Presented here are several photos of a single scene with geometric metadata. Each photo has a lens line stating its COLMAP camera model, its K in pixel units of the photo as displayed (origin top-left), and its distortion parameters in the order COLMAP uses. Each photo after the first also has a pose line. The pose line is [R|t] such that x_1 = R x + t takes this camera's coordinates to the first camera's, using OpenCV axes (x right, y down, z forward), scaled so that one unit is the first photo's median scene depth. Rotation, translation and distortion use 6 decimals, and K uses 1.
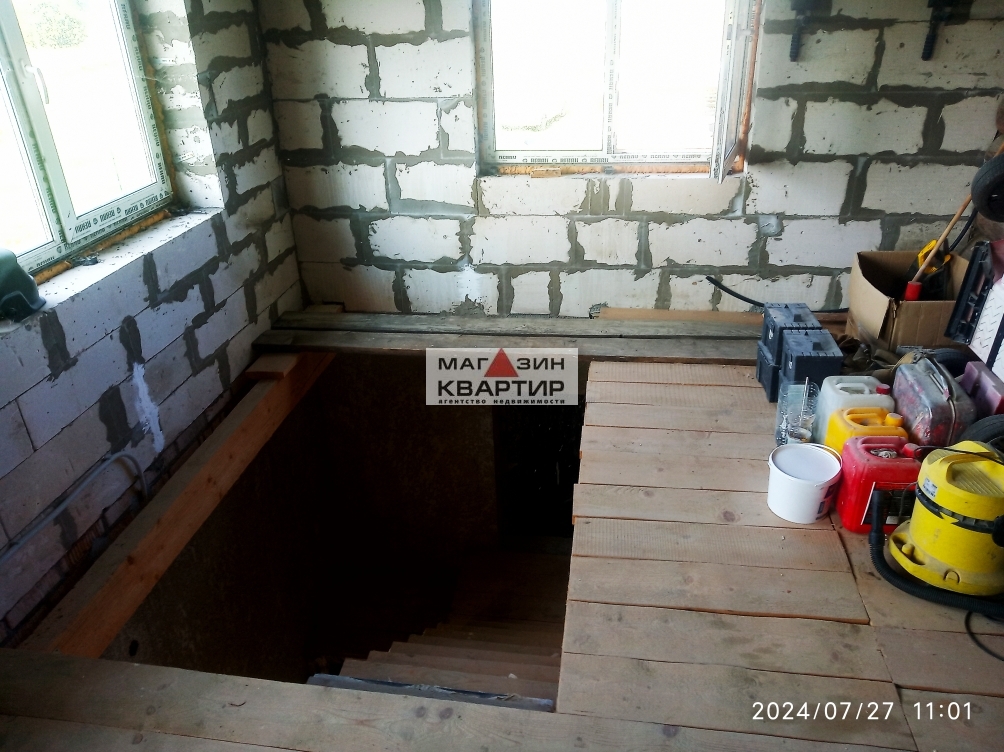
lens RADIAL K [[762.7, 0, 500.9], [0, 762.7, 373.0], [0, 0, 1]] dist [0.027767, -0.047665]
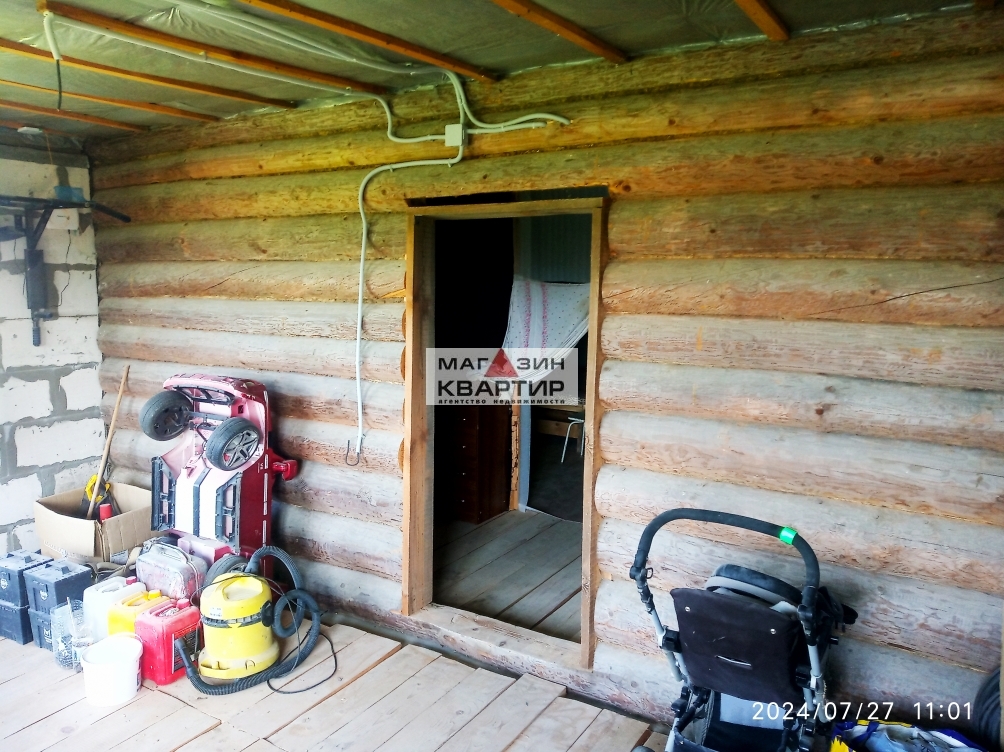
lens RADIAL K [[762.7, 0, 501.5], [0, 762.7, 376.6], [0, 0, 1]] dist [0.027767, -0.047665]
pose [[0.381512, -0.094675, 0.919503, -0.323945], [0.405665, 0.910979, -0.074518, 0.045289], [-0.830593, 0.401439, 0.385956, -0.112334]]
